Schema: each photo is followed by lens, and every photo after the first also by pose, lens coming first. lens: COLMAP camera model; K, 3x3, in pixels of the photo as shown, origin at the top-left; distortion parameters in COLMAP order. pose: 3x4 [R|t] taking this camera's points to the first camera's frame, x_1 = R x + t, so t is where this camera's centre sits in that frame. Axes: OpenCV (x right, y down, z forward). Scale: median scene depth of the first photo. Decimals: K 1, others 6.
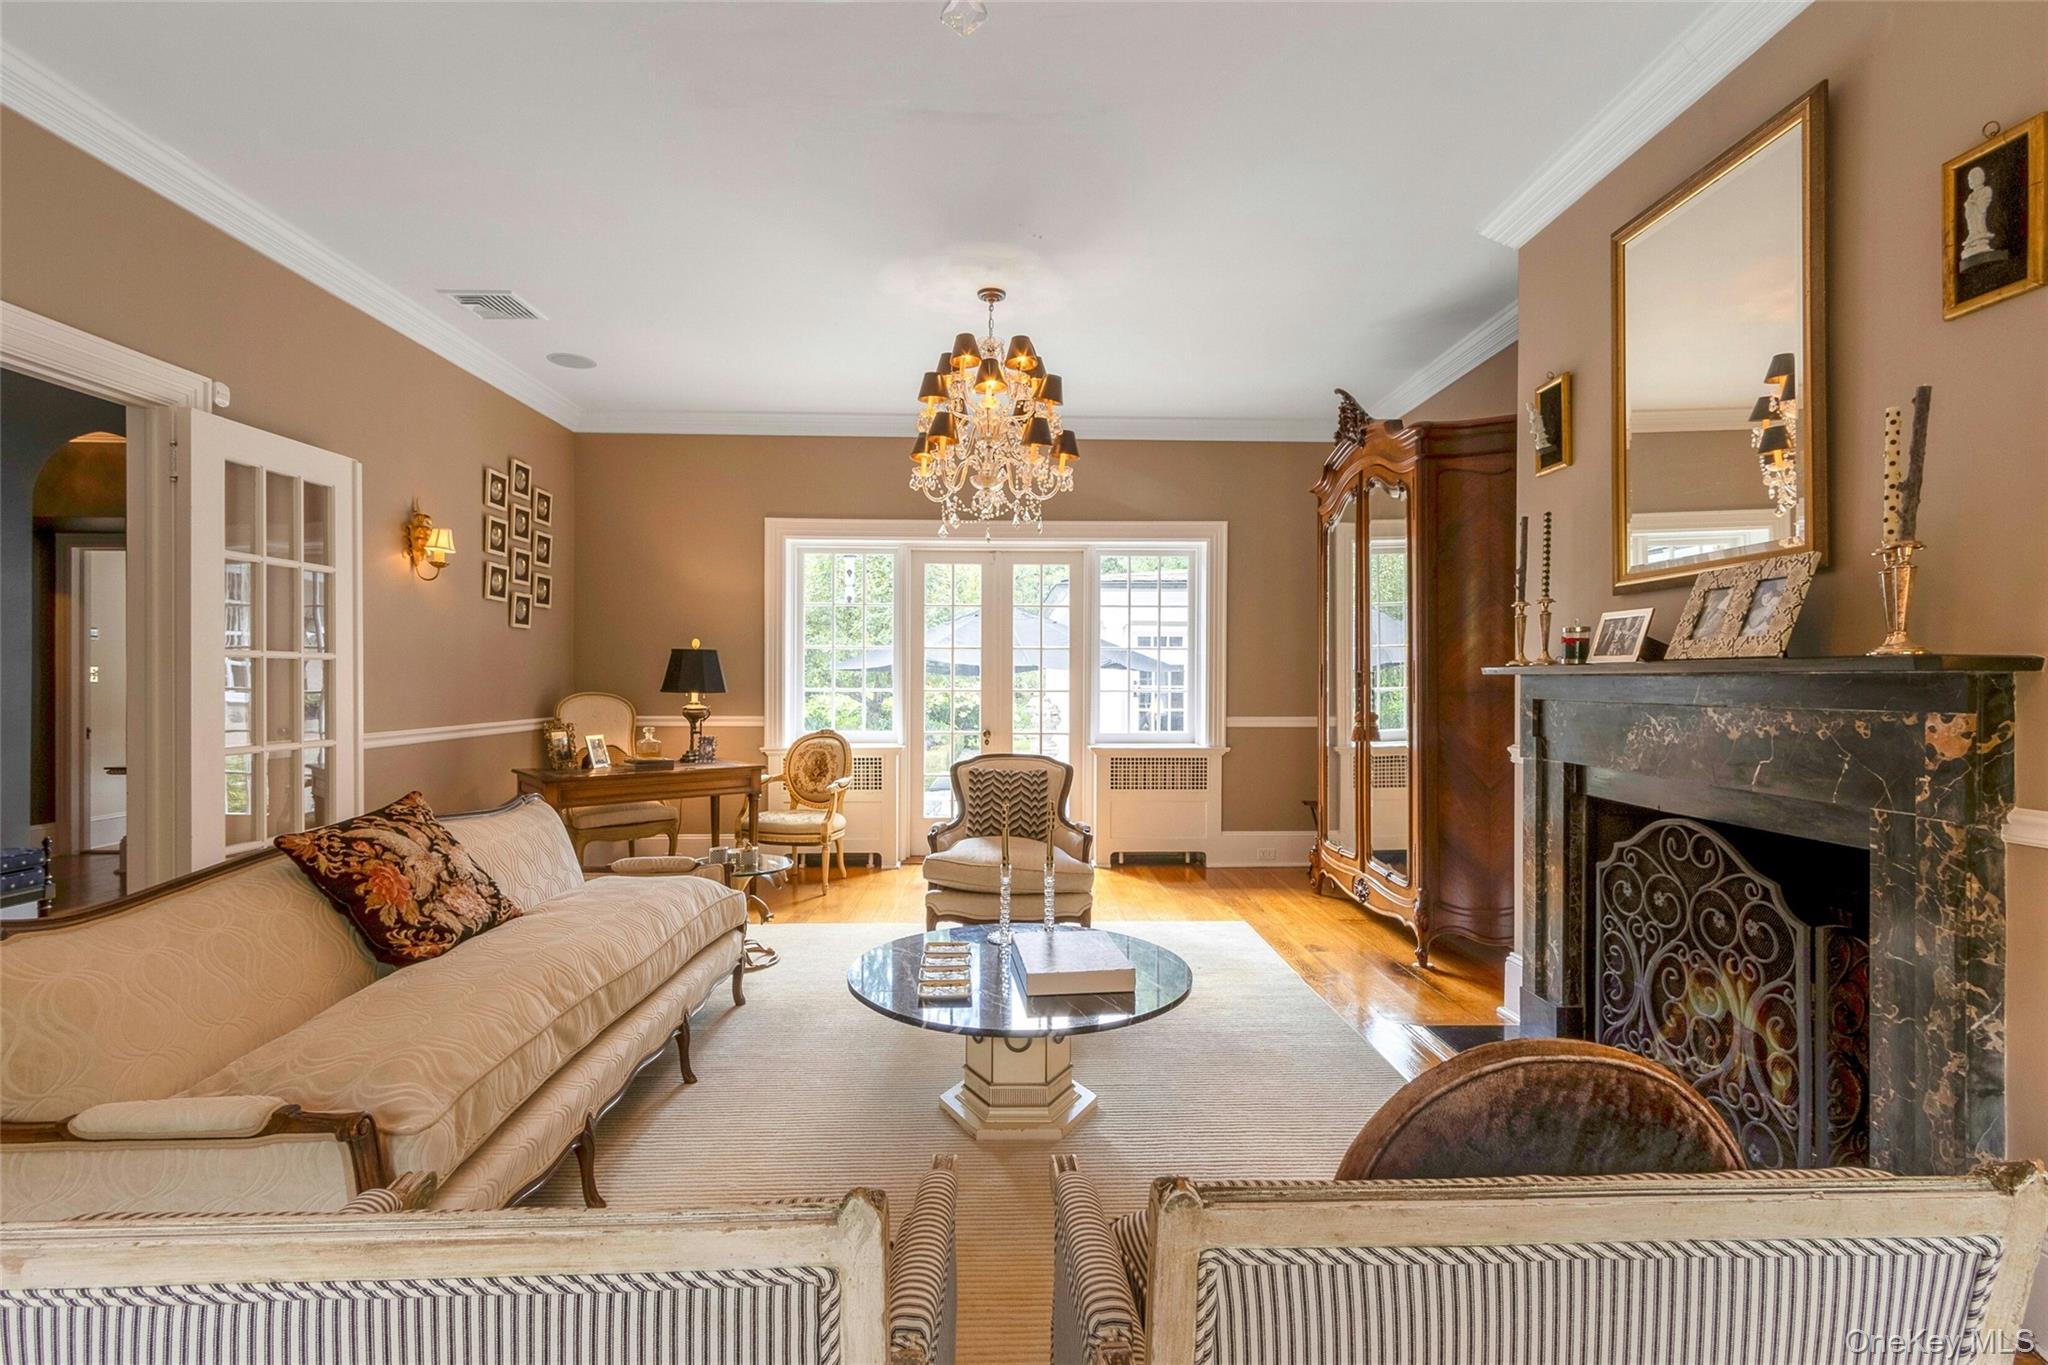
lens RADIAL K [[942.6, 0, 1026.2], [0, 942.6, 690.0], [0, 0, 1]] dist [0.020971, -0.011658]
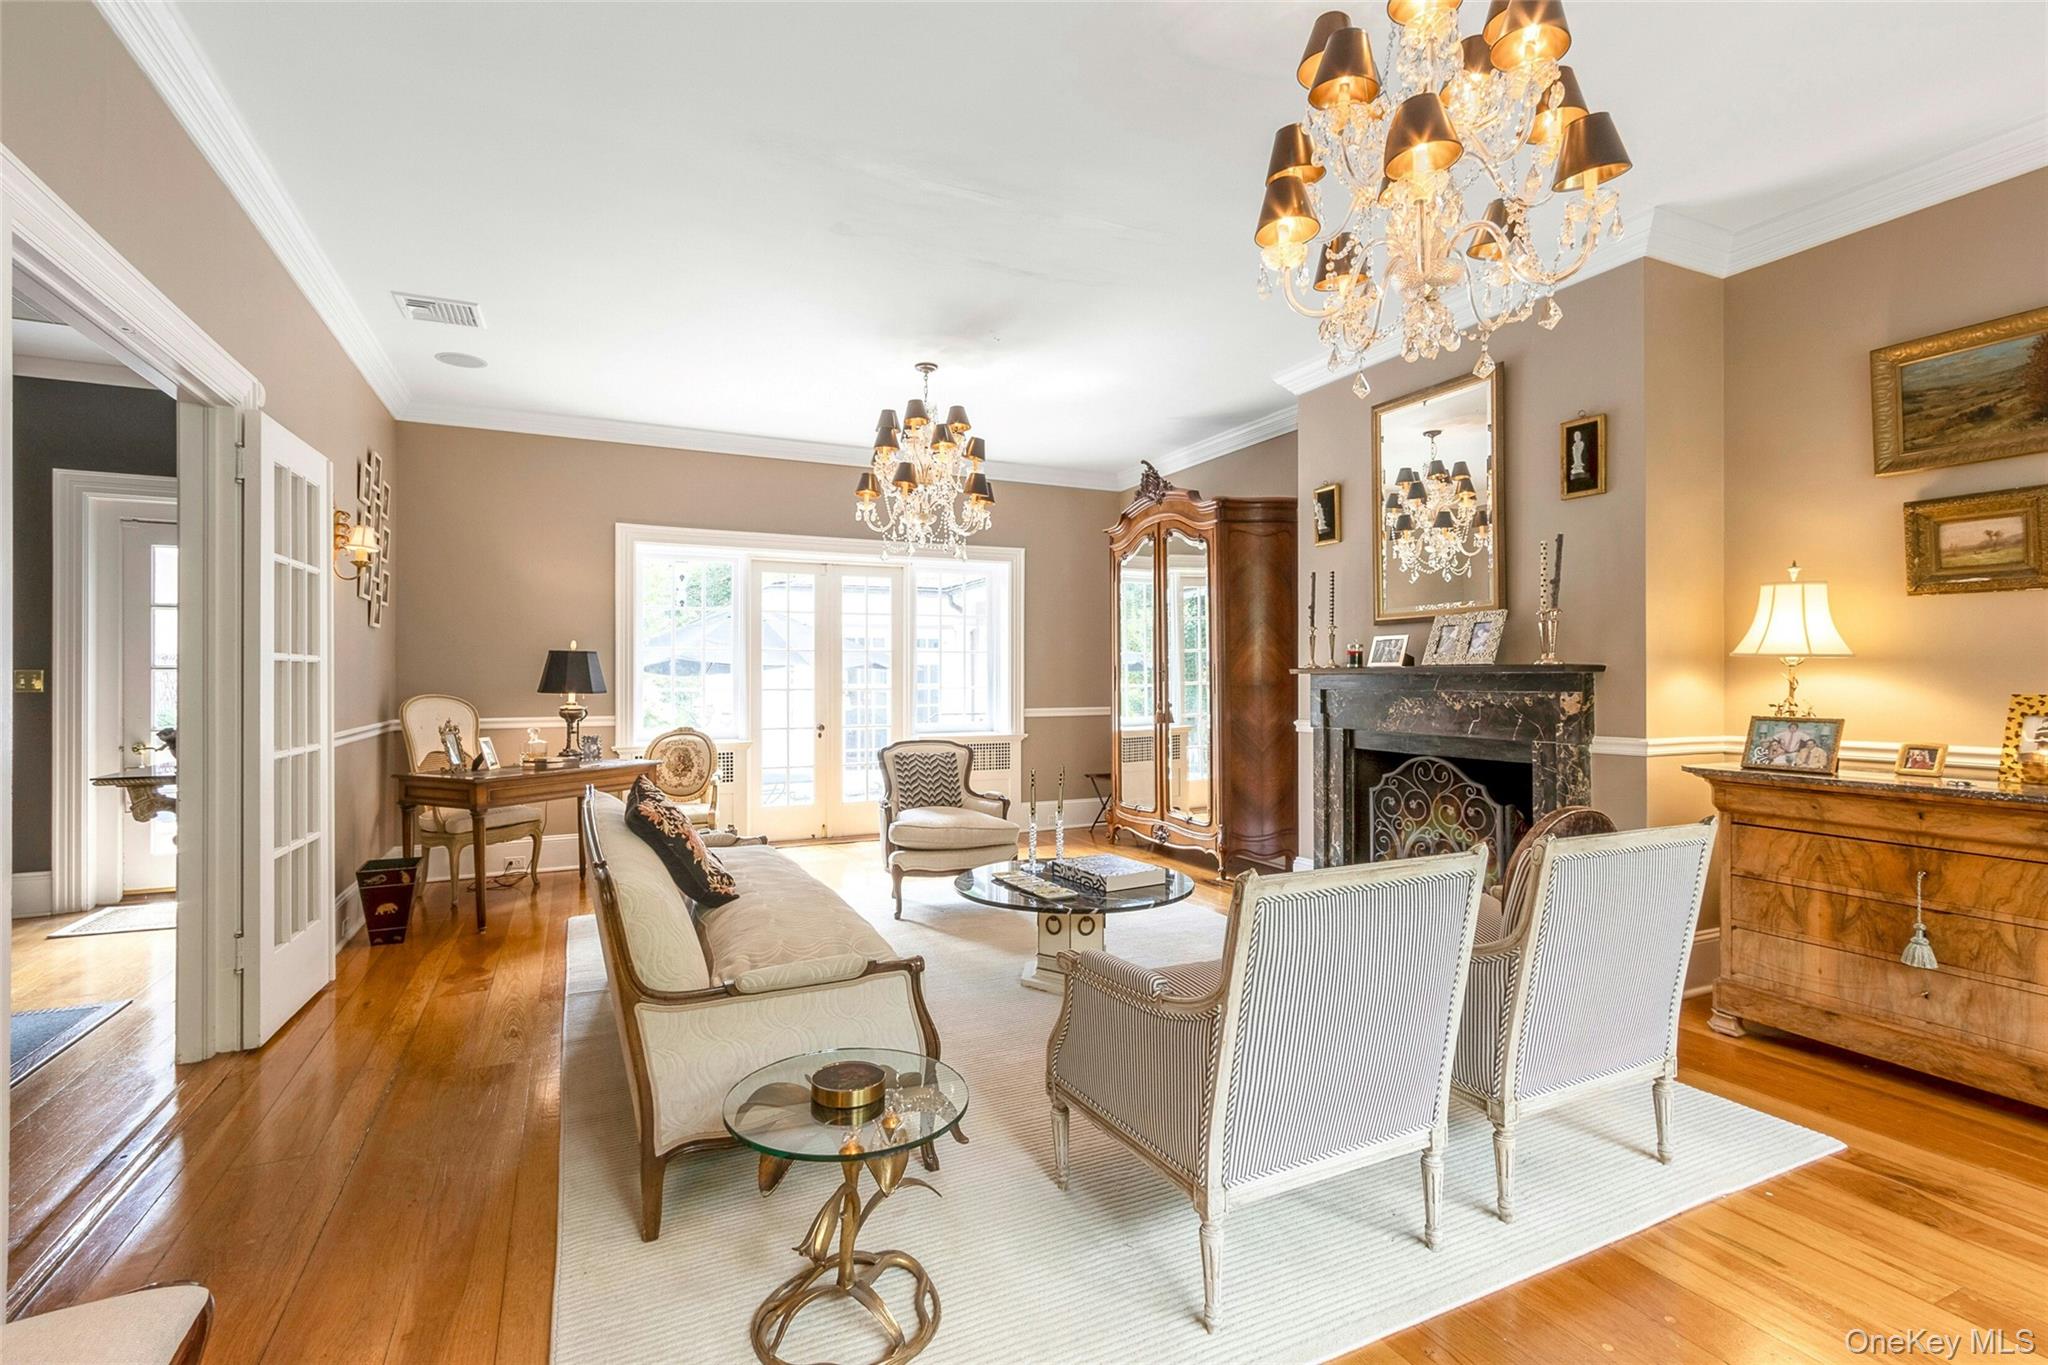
lens RADIAL K [[948.9, 0, 1027.7], [0, 948.9, 683.1], [0, 0, 1]] dist [-0.001703, -0.000484]
pose [[0.914529, -0.007022, 0.404460, -0.519435], [0.009479, 0.999947, -0.004073, 0.001071], [-0.404409, 0.007559, 0.914547, -0.226124]]
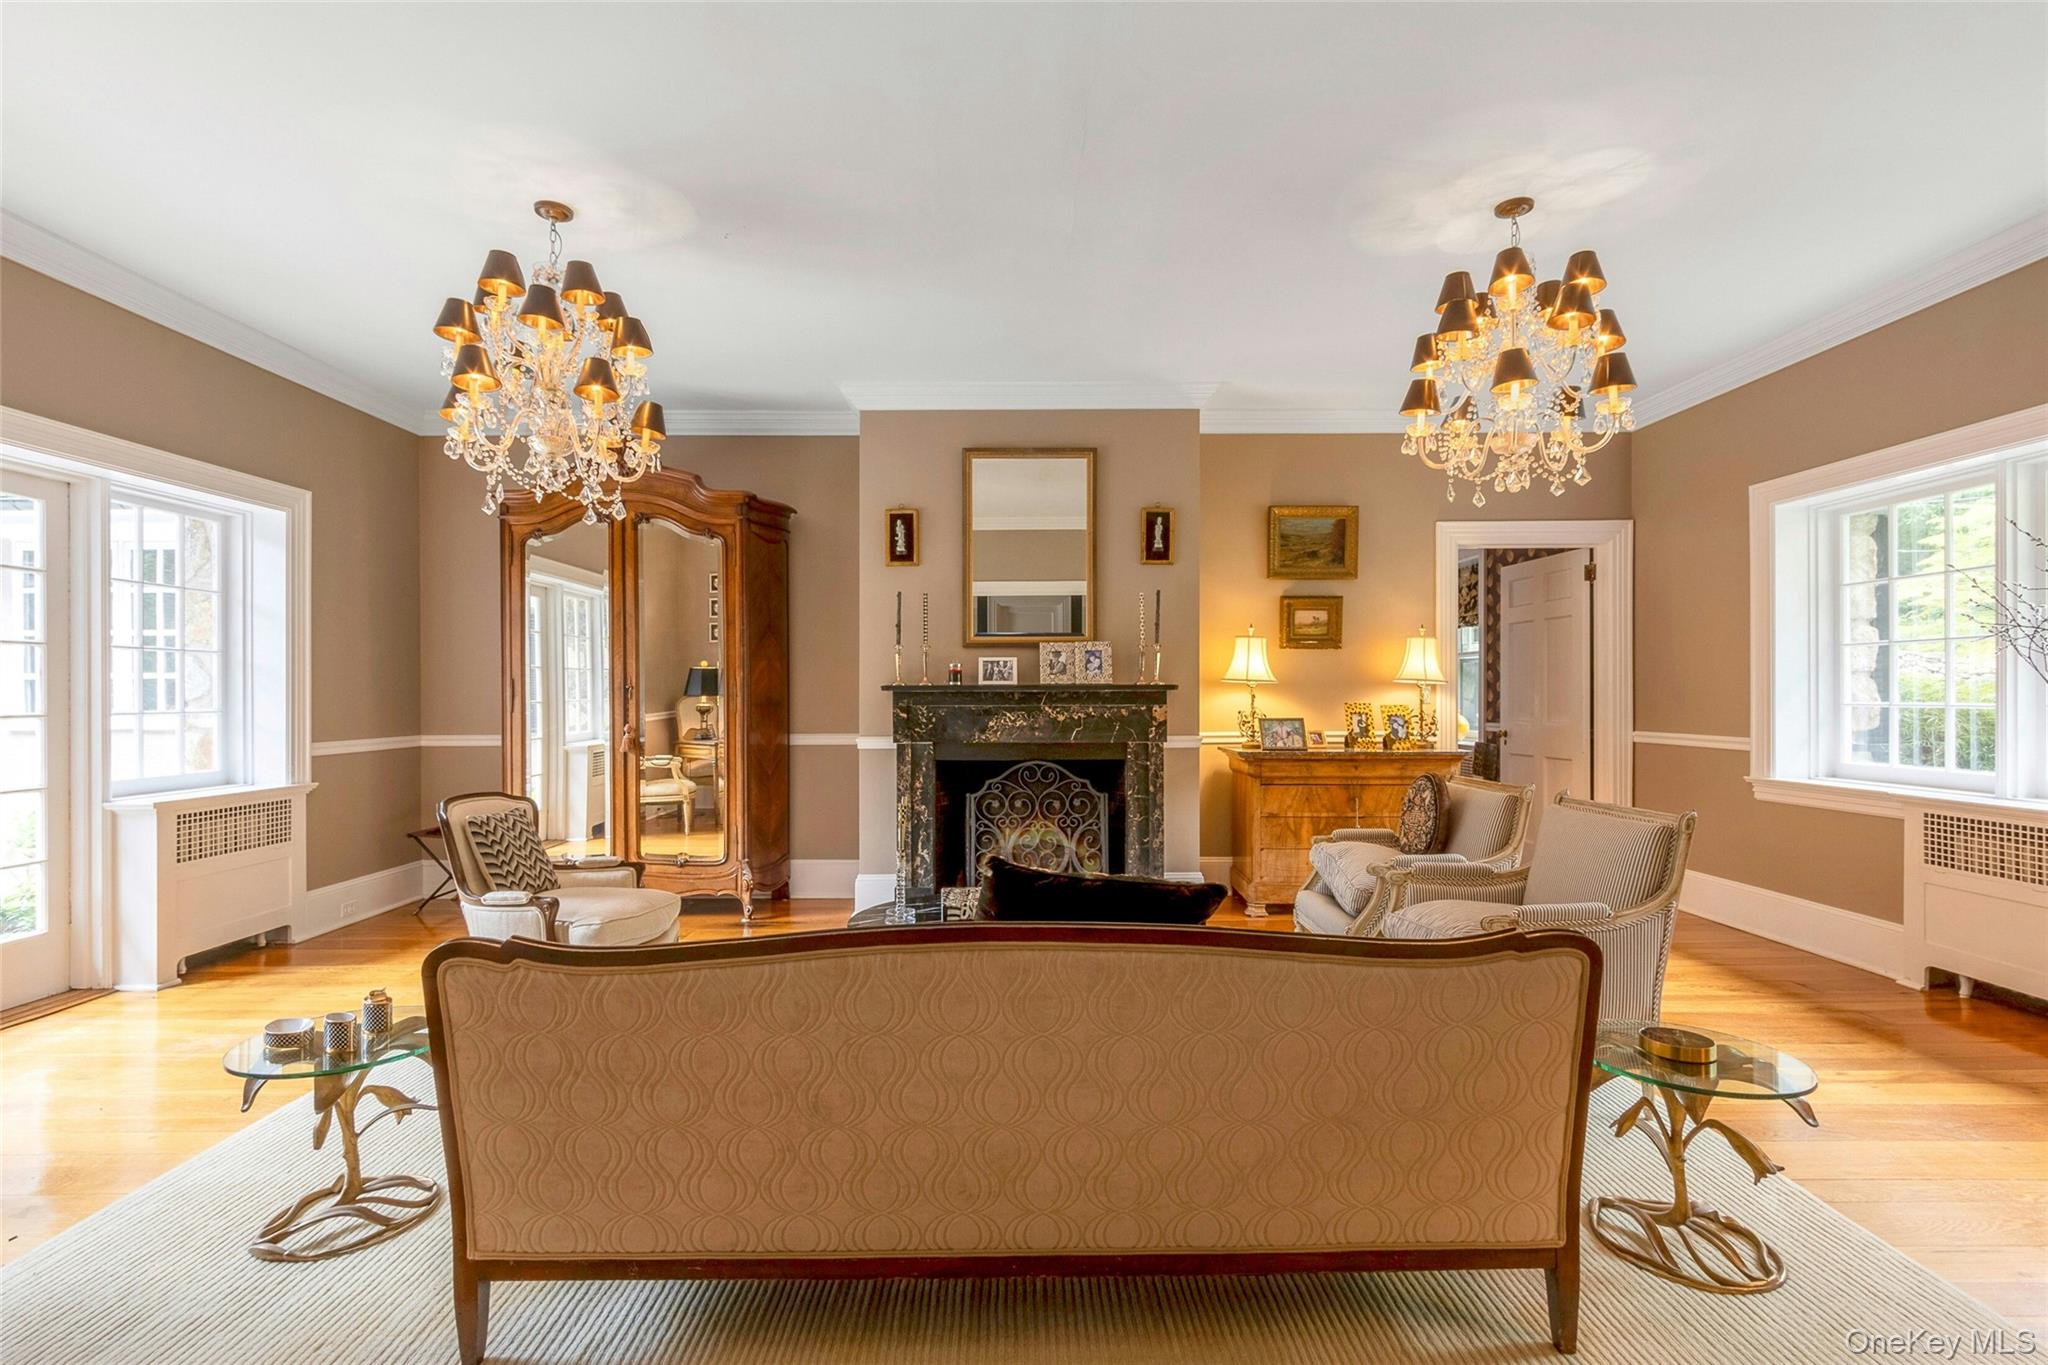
lens RADIAL K [[927.3, 0, 1030.2], [0, 927.3, 702.0], [0, 0, 1]] dist [-0.002258, -0.000126]
pose [[0.015151, -0.013435, 0.999795, -1.004613], [0.013649, 0.999819, 0.013229, -0.014828], [-0.999792, 0.013445, 0.015331, 0.737260]]
